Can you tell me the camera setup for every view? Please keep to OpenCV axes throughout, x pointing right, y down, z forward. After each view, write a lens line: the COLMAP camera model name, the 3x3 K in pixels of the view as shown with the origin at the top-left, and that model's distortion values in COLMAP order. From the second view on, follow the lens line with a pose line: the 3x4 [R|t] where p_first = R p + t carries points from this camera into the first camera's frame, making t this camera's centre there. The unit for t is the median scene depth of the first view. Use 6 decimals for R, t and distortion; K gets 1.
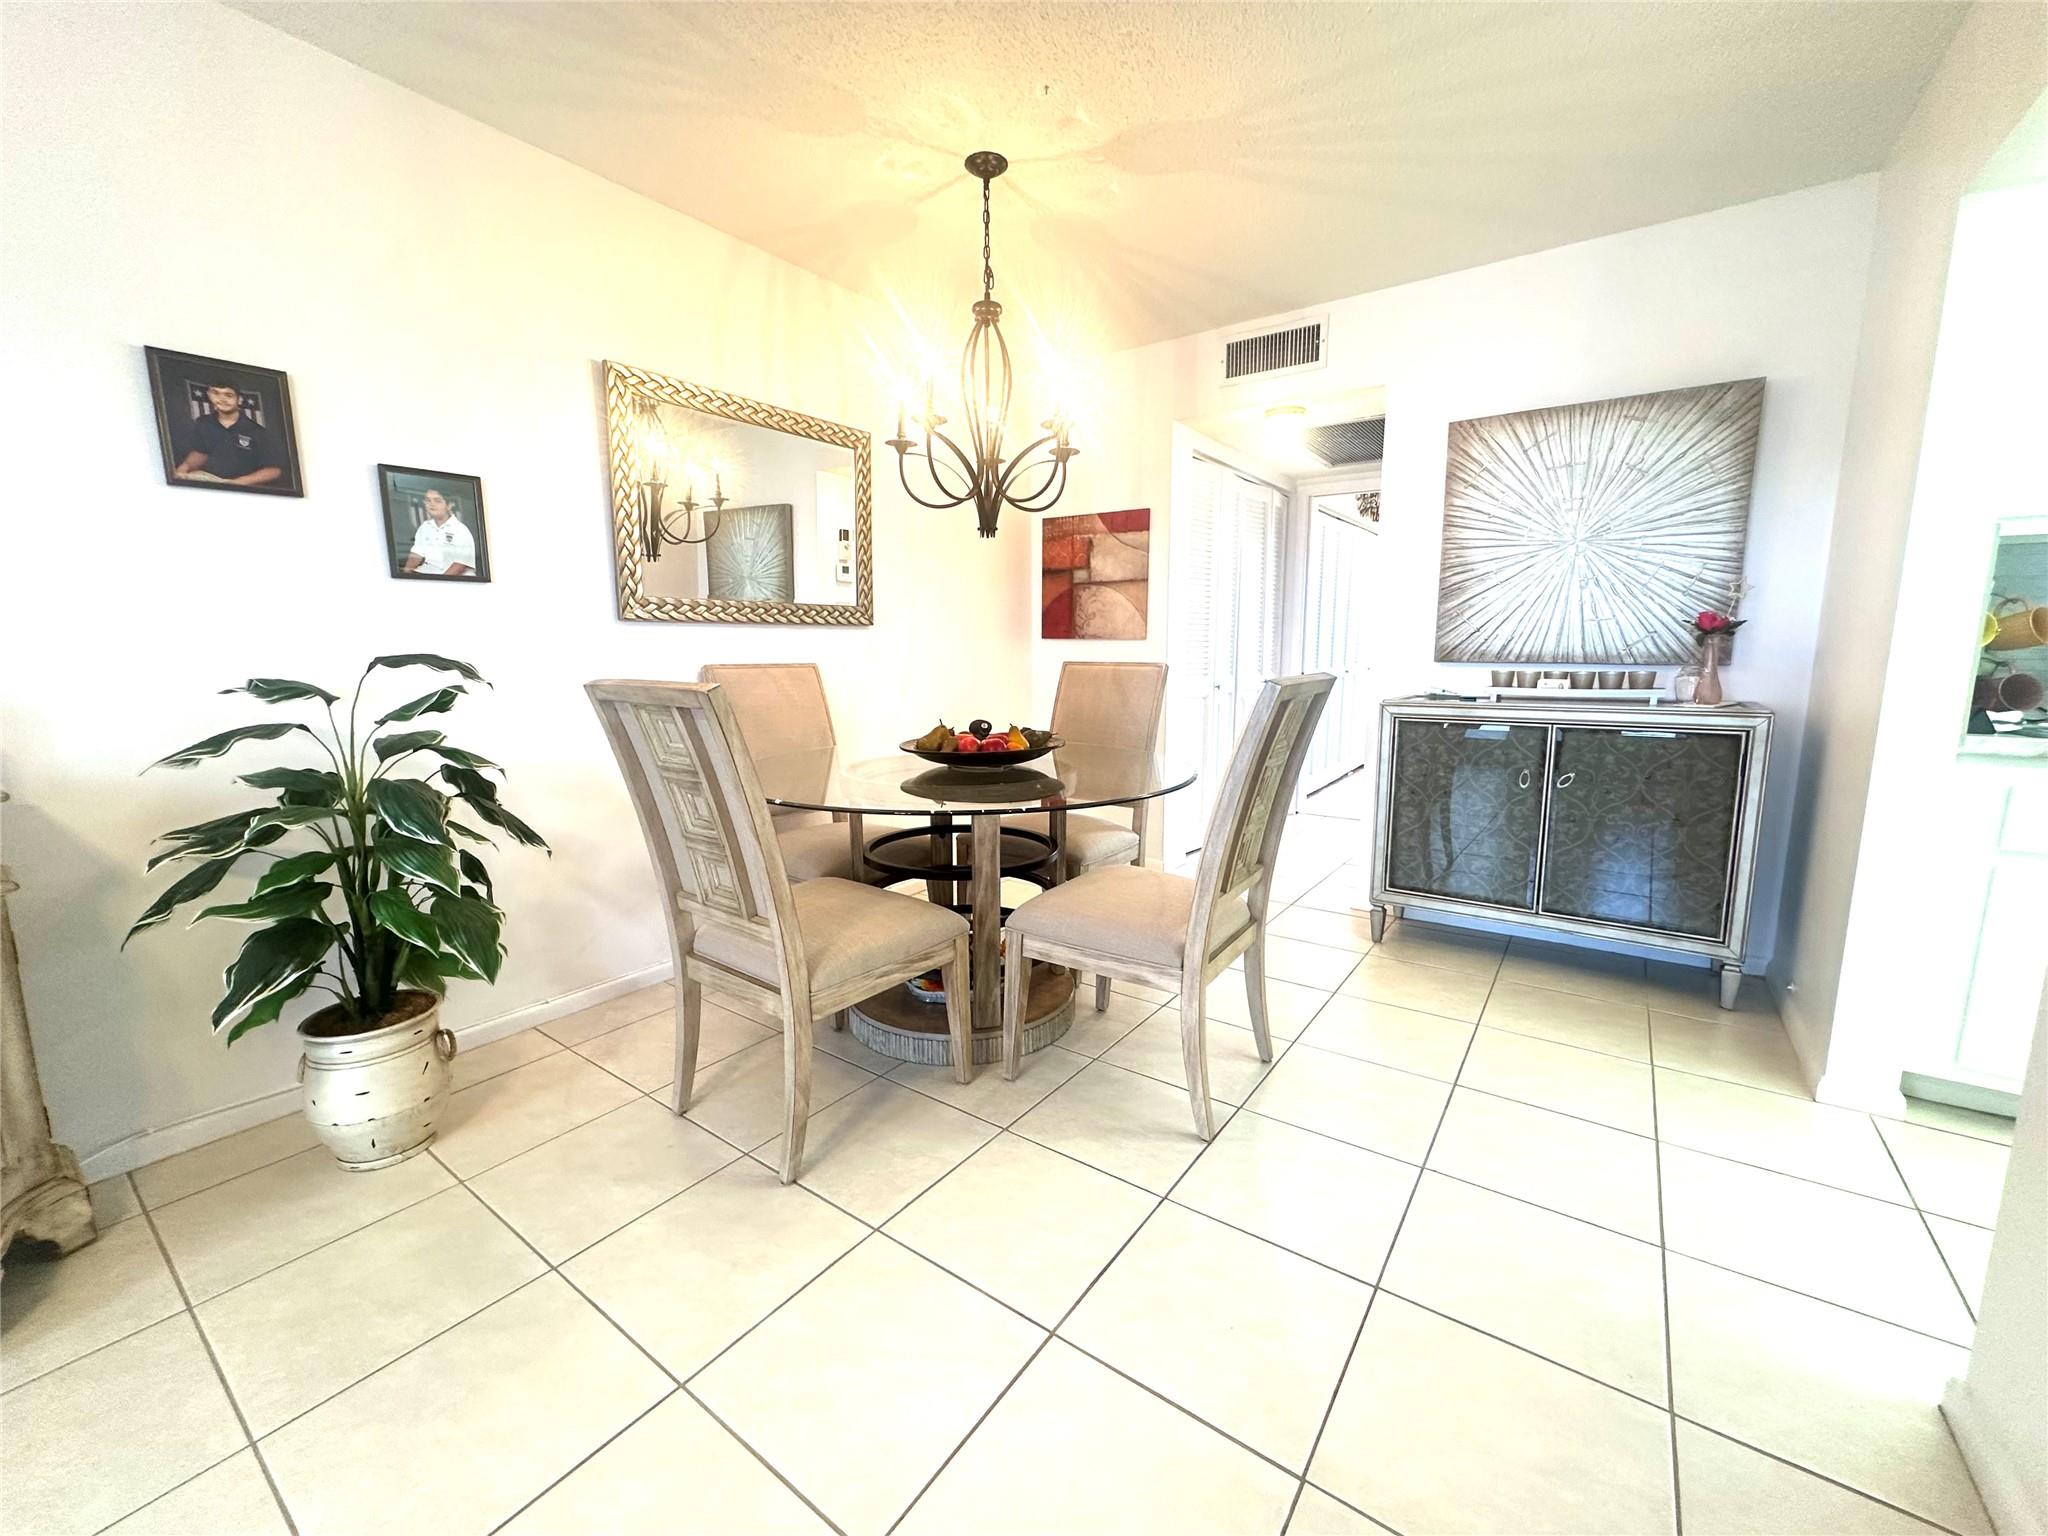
lens RADIAL K [[818.5, 0, 1024.0], [0, 818.5, 768.0], [0, 0, 1]] dist [-0.000604, -0.000001]
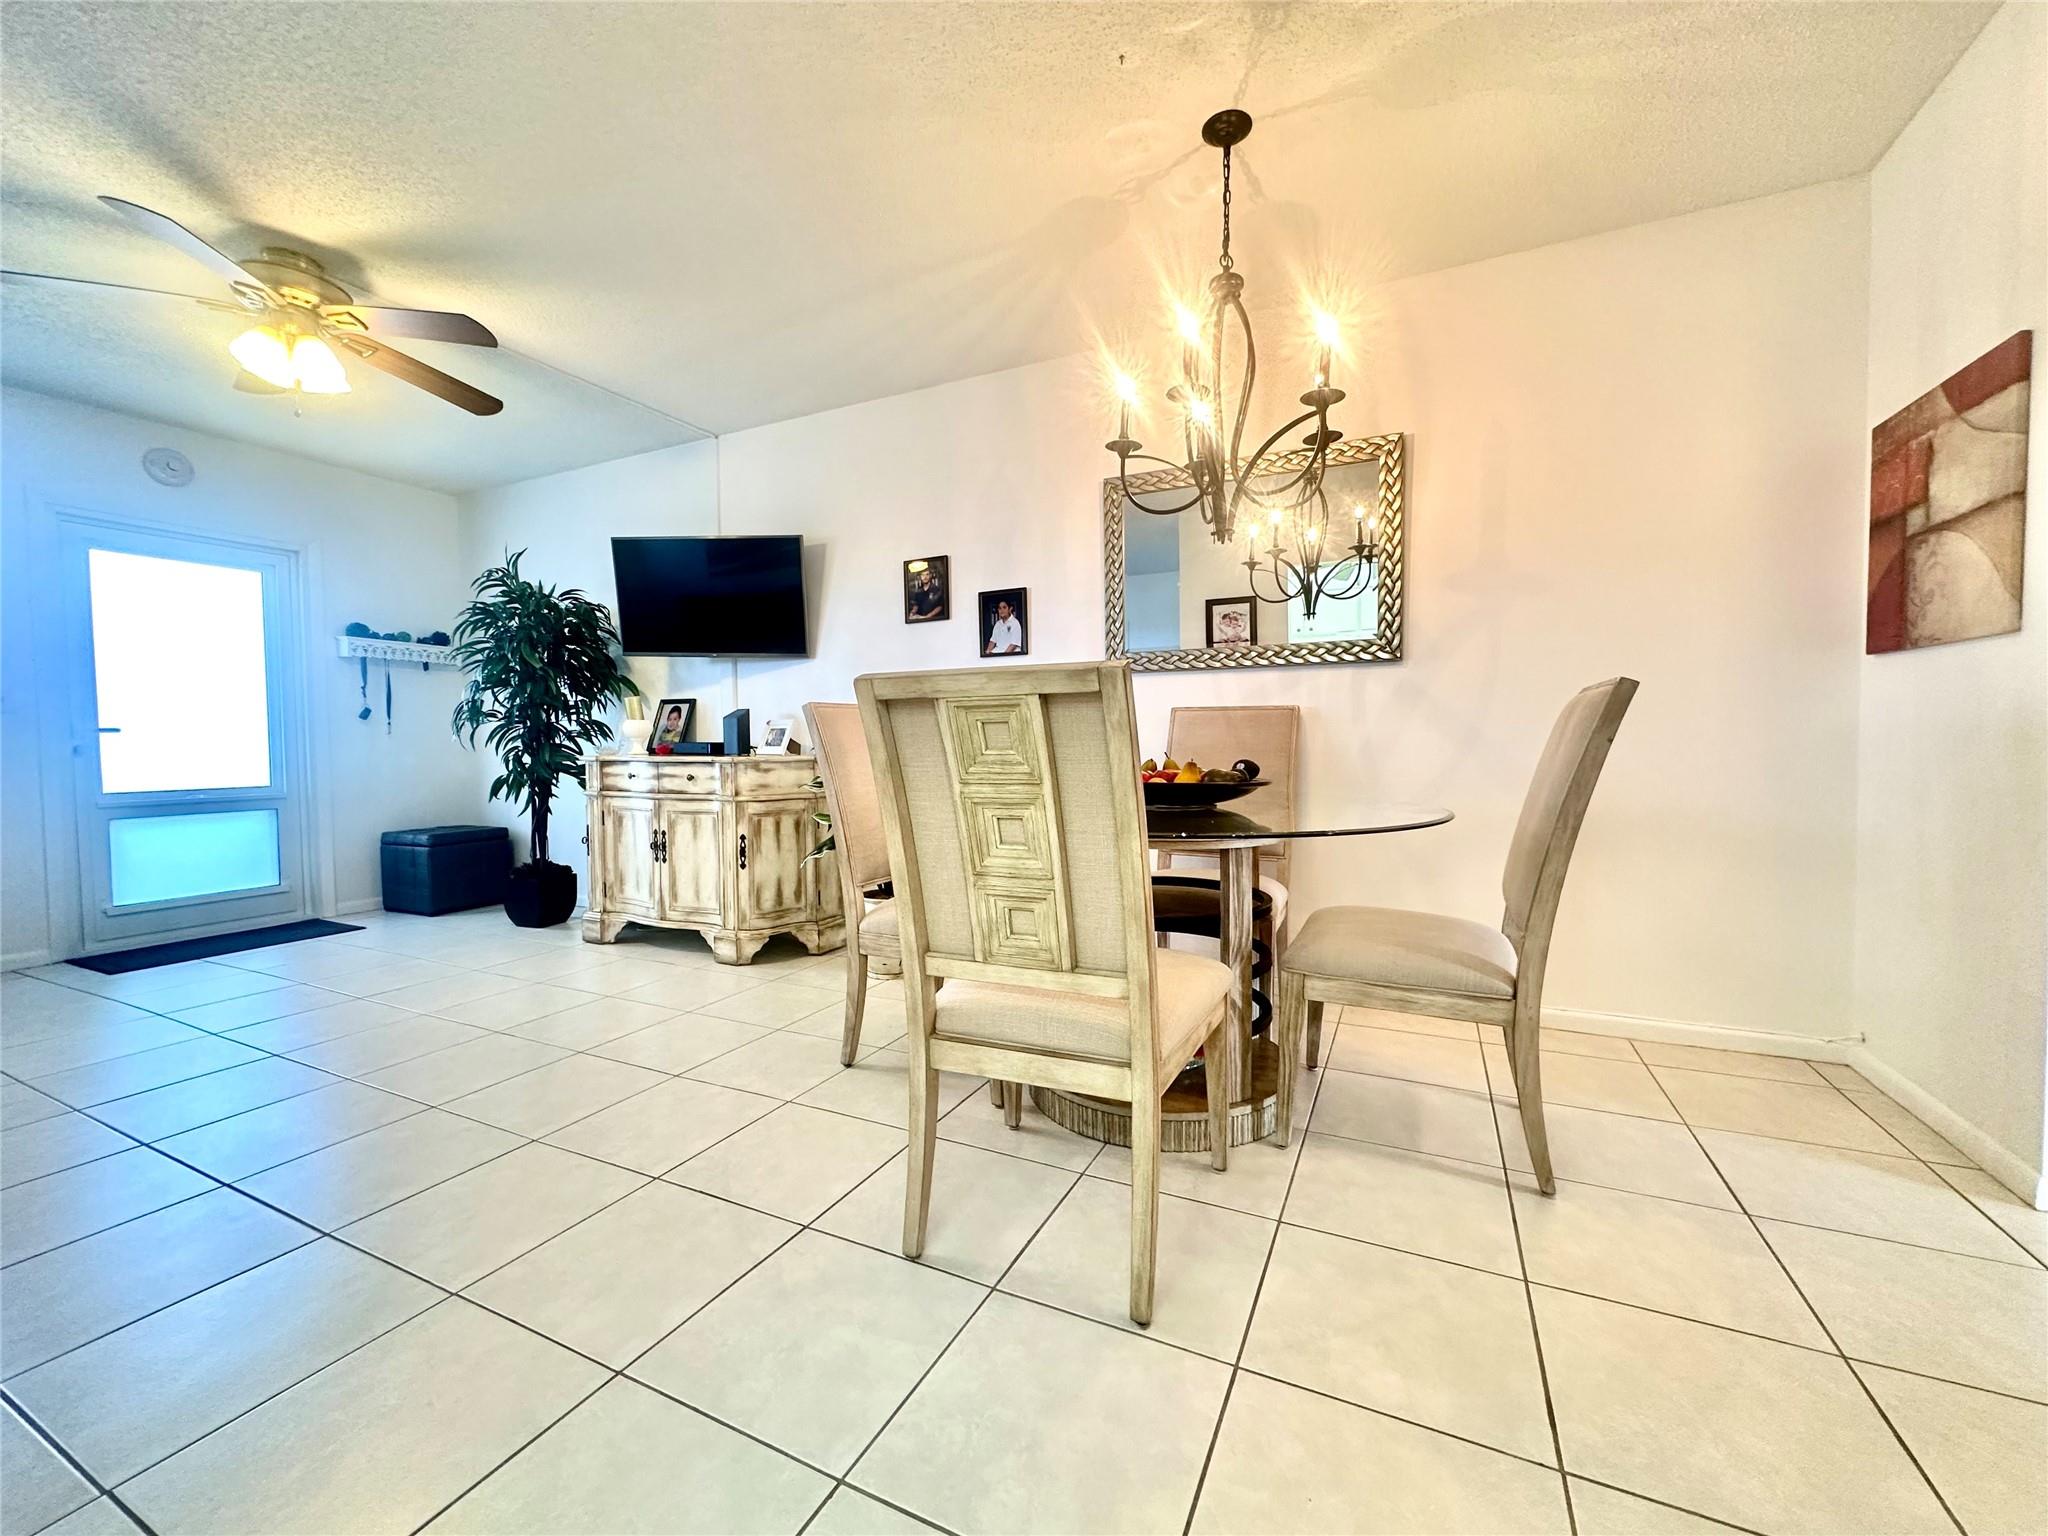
lens RADIAL K [[821.1, 0, 1024.0], [0, 821.1, 768.0], [0, 0, 1]] dist [0.001415, 0.000174]
pose [[0.174030, 0.032657, -0.984199, 0.797511], [-0.141936, 0.989846, 0.007747, -0.027530], [0.974458, 0.138345, 0.176898, 0.708179]]
